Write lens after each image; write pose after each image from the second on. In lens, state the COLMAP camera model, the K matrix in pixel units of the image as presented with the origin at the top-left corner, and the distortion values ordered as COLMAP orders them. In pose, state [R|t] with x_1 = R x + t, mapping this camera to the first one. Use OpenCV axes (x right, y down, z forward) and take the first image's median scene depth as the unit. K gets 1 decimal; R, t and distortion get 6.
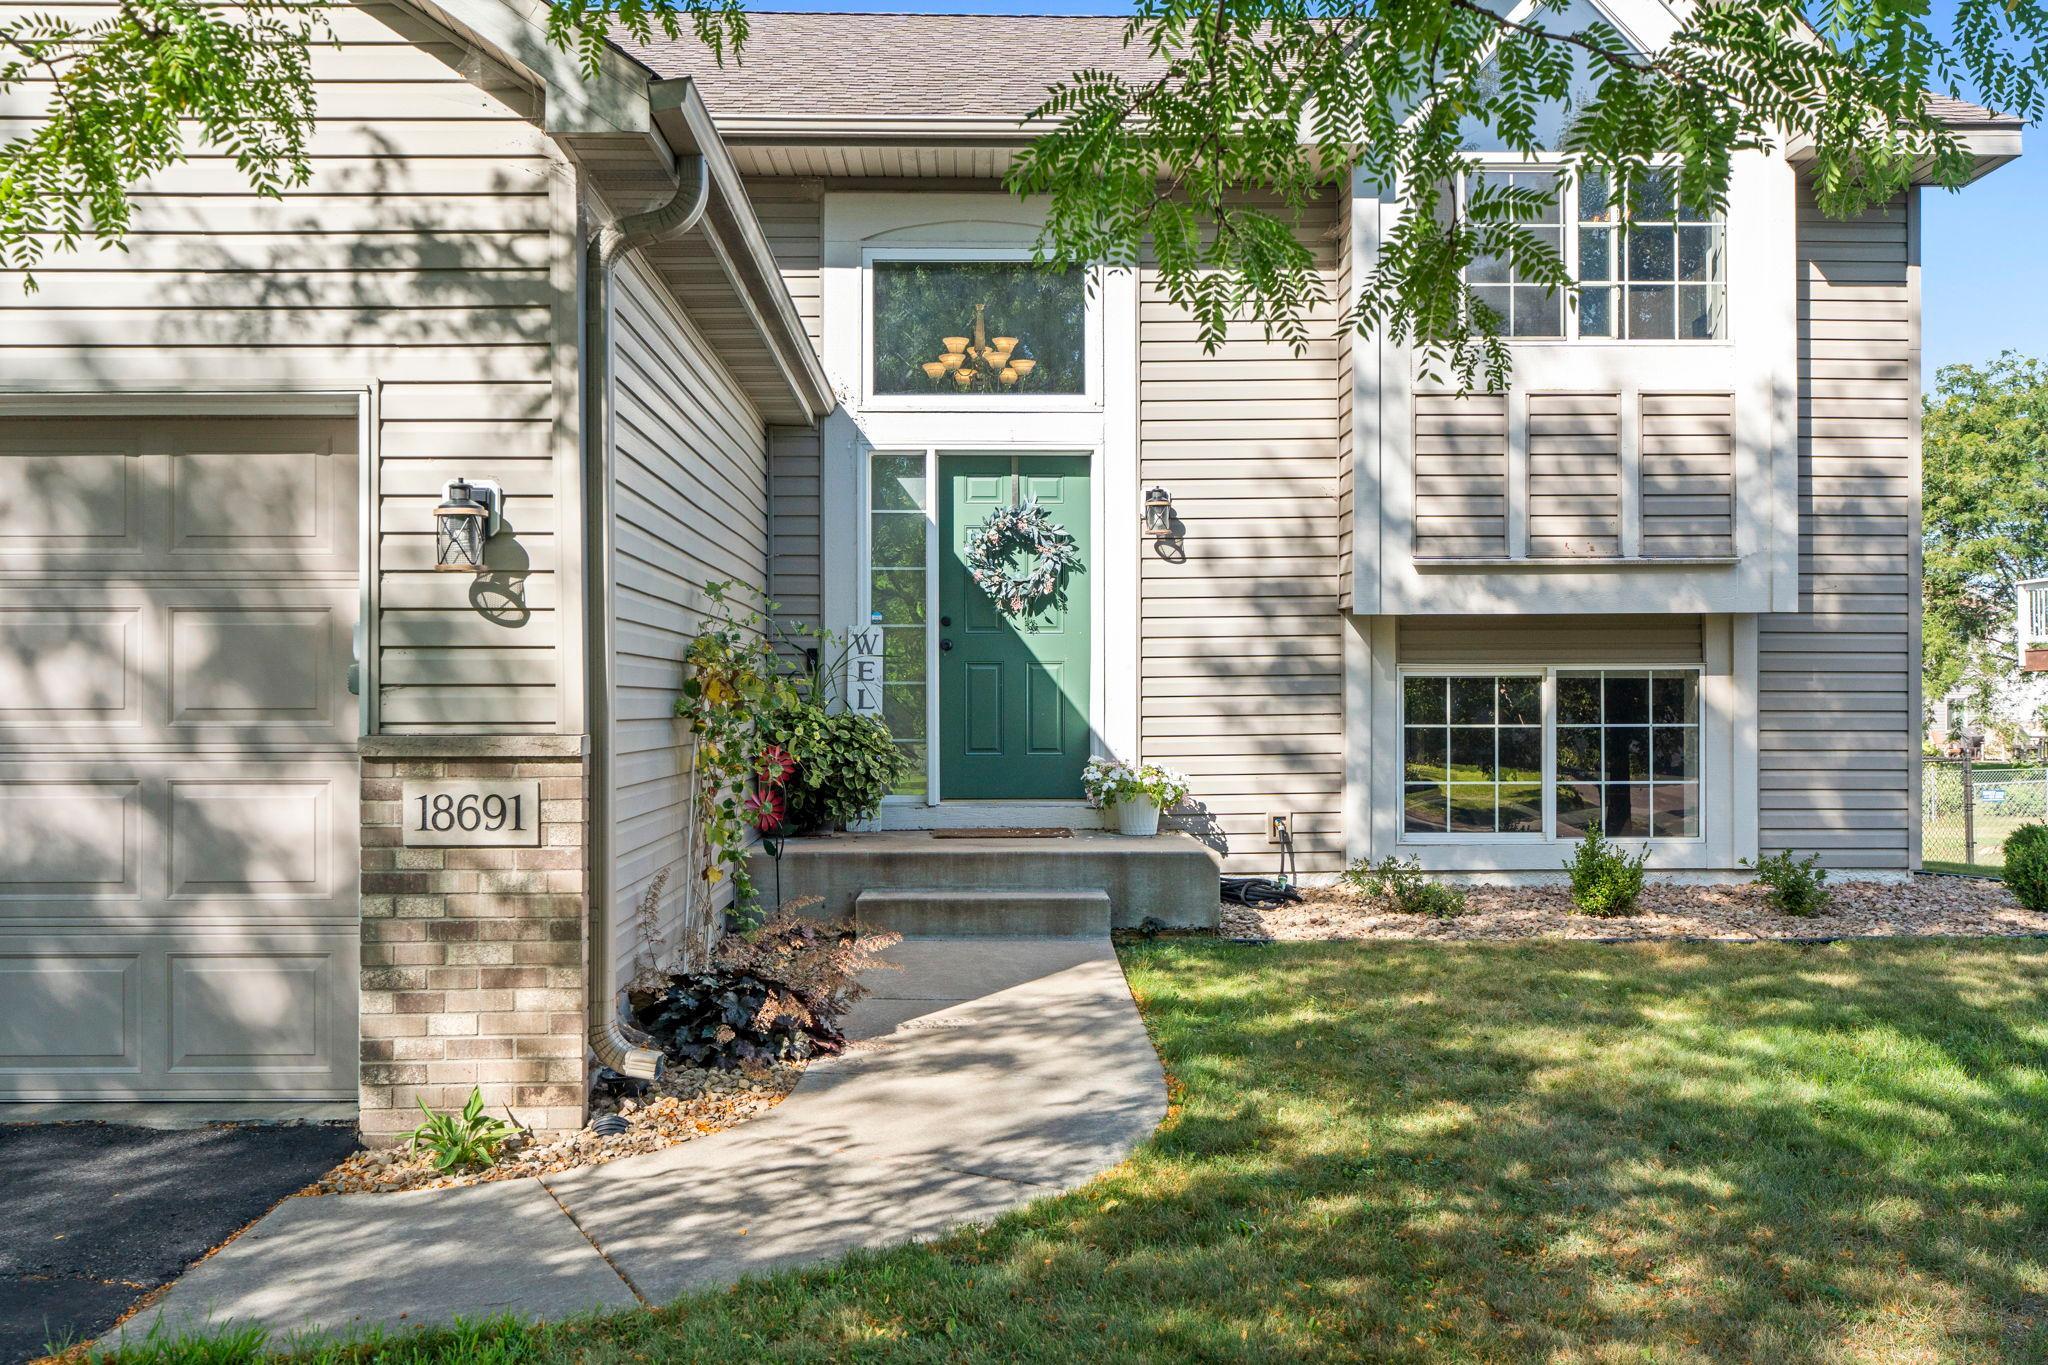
lens RADIAL K [[1801.9, 0, 1016.8], [0, 1801.9, 686.7], [0, 0, 1]] dist [-0.021544, -0.018273]
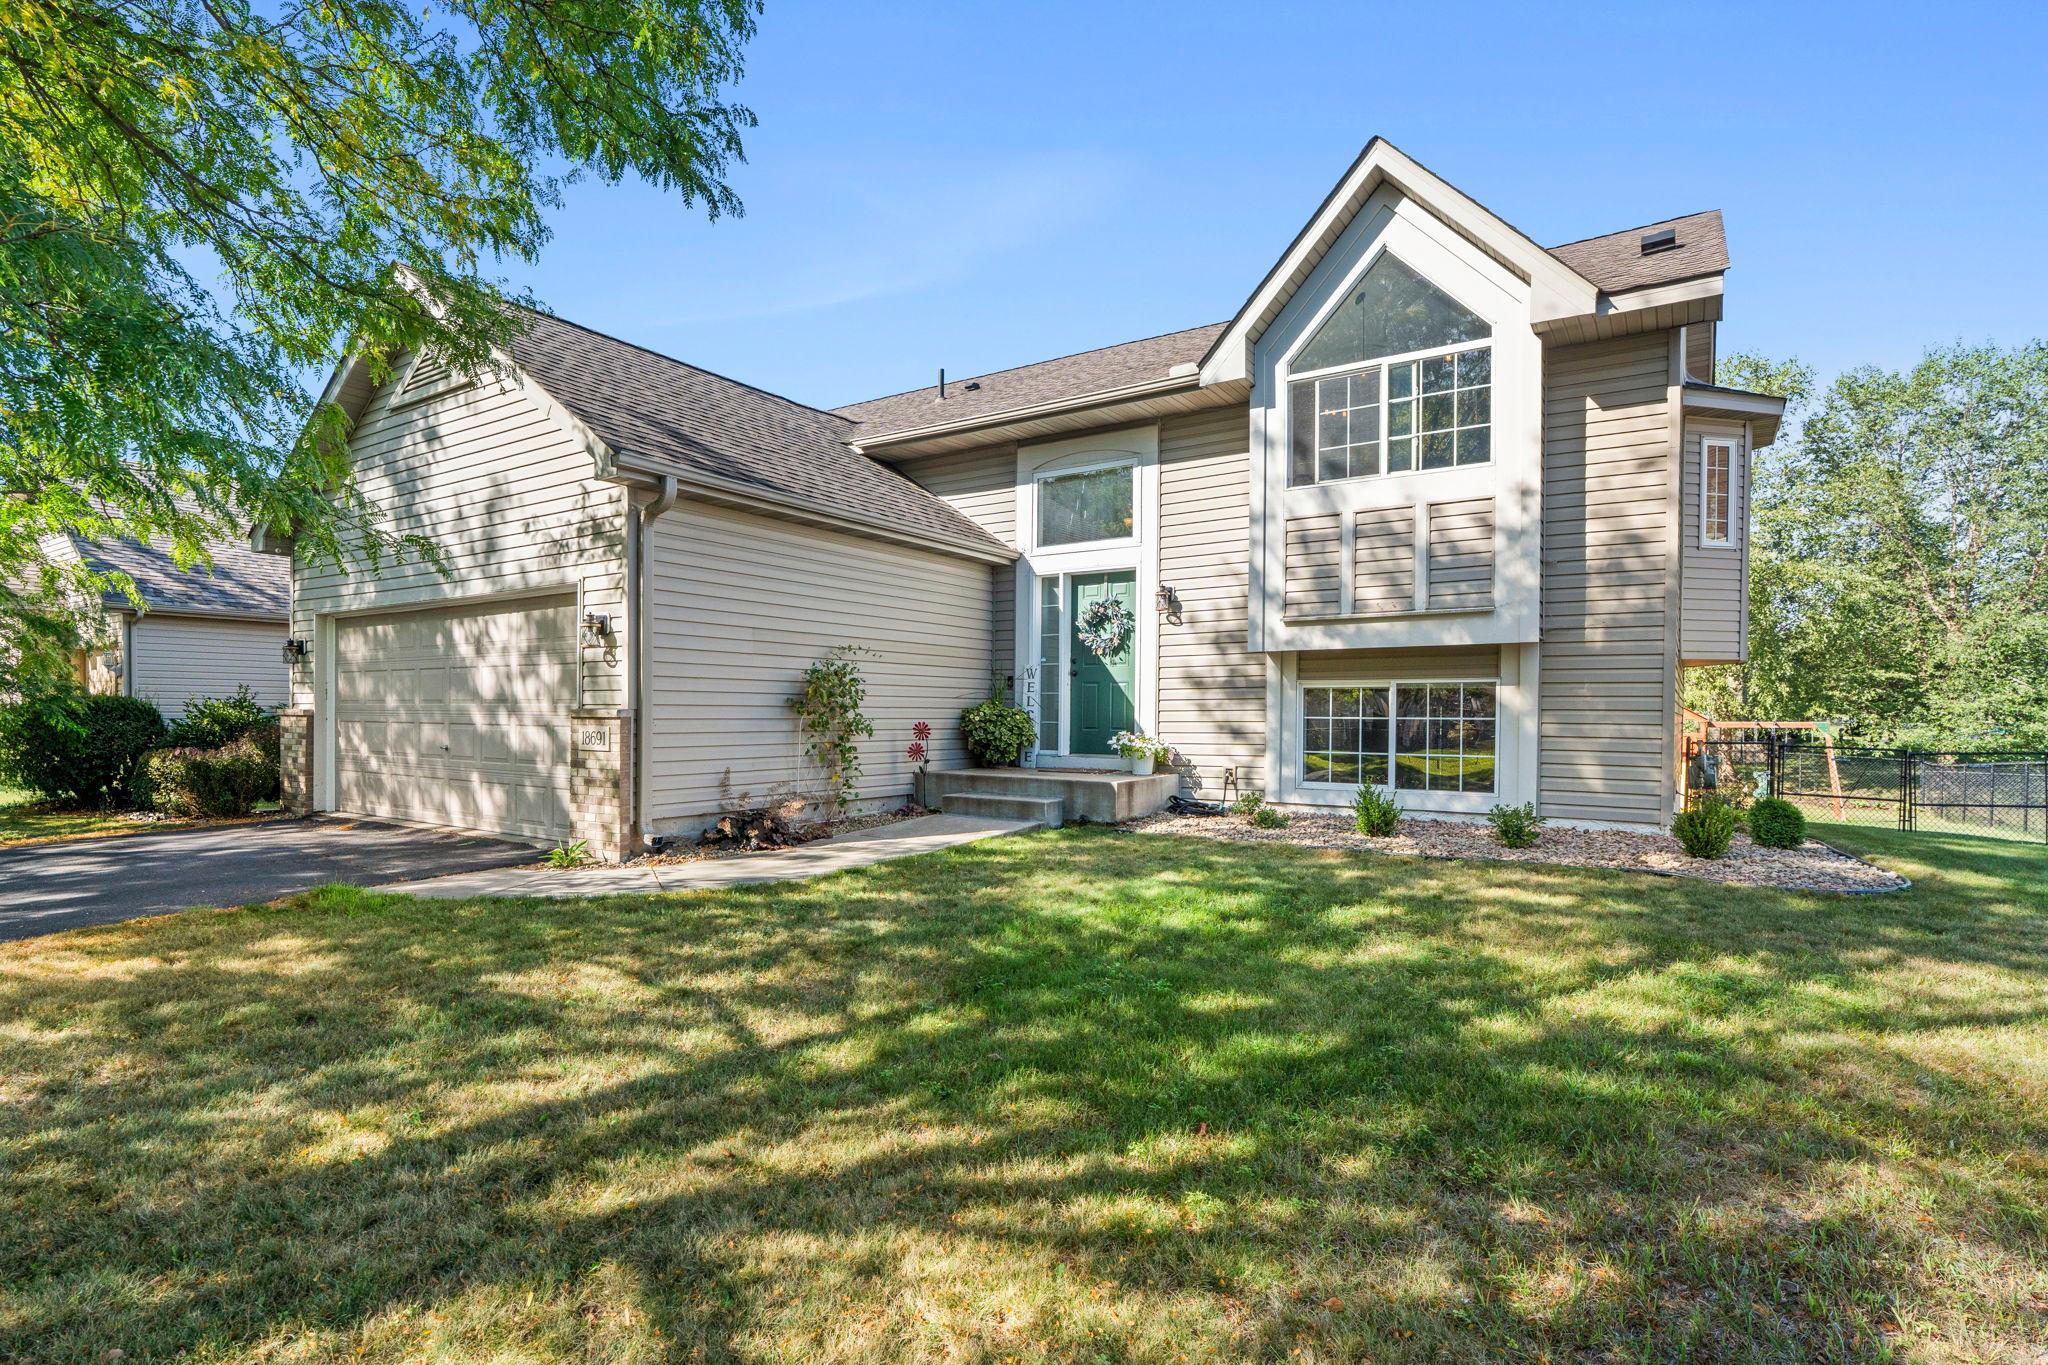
lens RADIAL K [[1028.1, 0, 1017.8], [0, 1028.1, 715.2], [0, 0, 1]] dist [-0.028755, 0.000081]
pose [[0.811661, 0.006918, -0.584088, 0.576082], [-0.000888, 0.999943, 0.010610, 0.010532], [0.584128, -0.008093, 0.811621, 0.072673]]
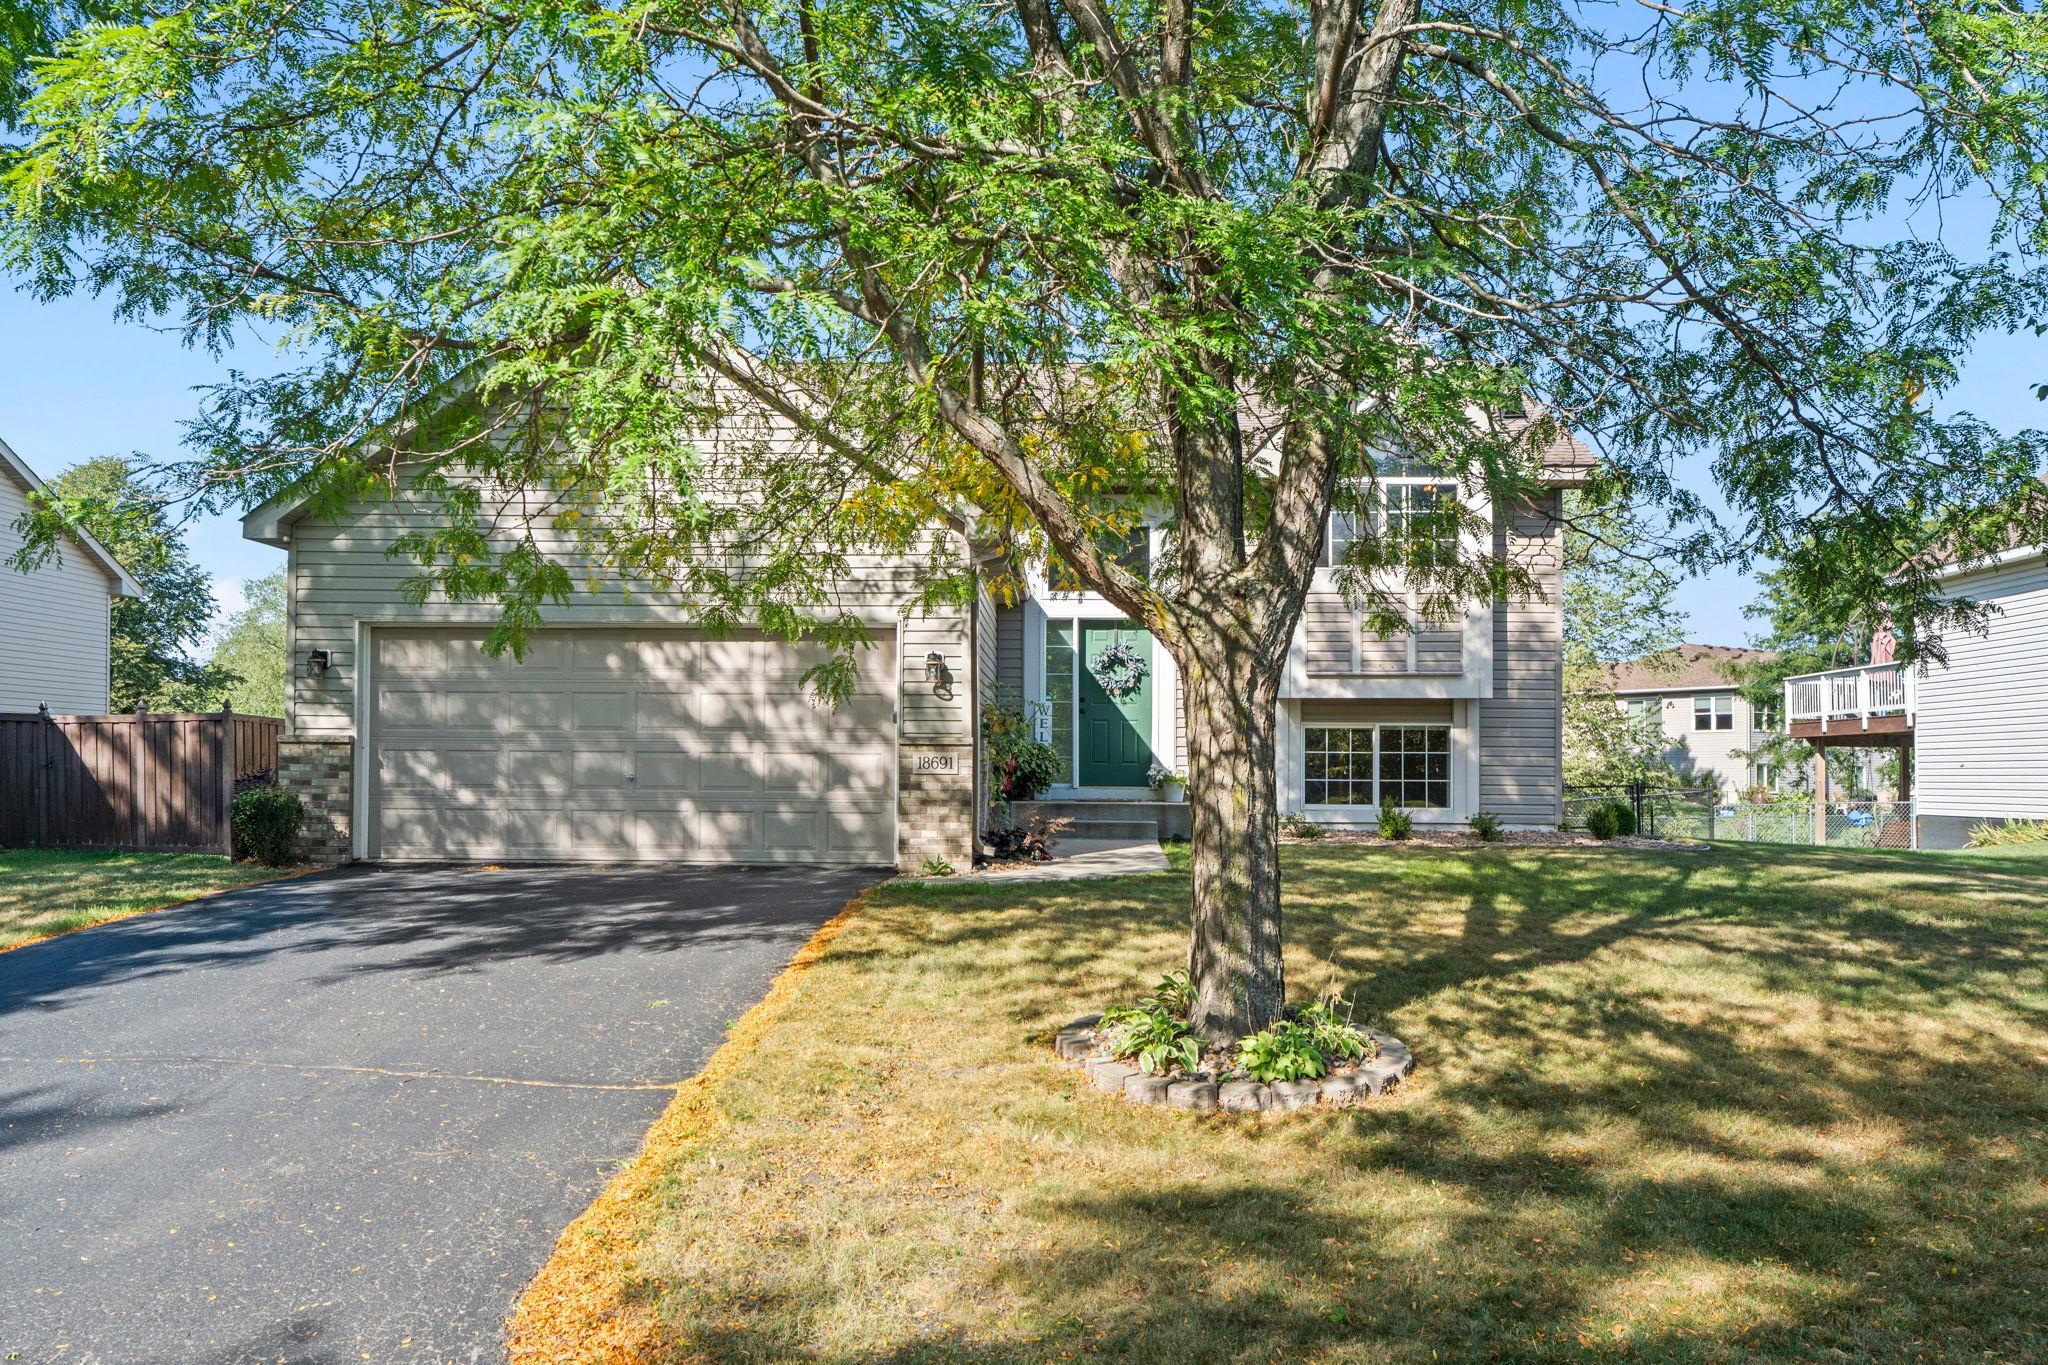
lens RADIAL K [[1613.8, 0, 1020.8], [0, 1613.8, 678.6], [0, 0, 1]] dist [-0.015714, -0.000161]
pose [[0.998157, 0.005640, -0.060427, 0.002566], [-0.008677, 0.998706, -0.050110, 0.034595], [0.060066, 0.050542, 0.996914, -0.890809]]
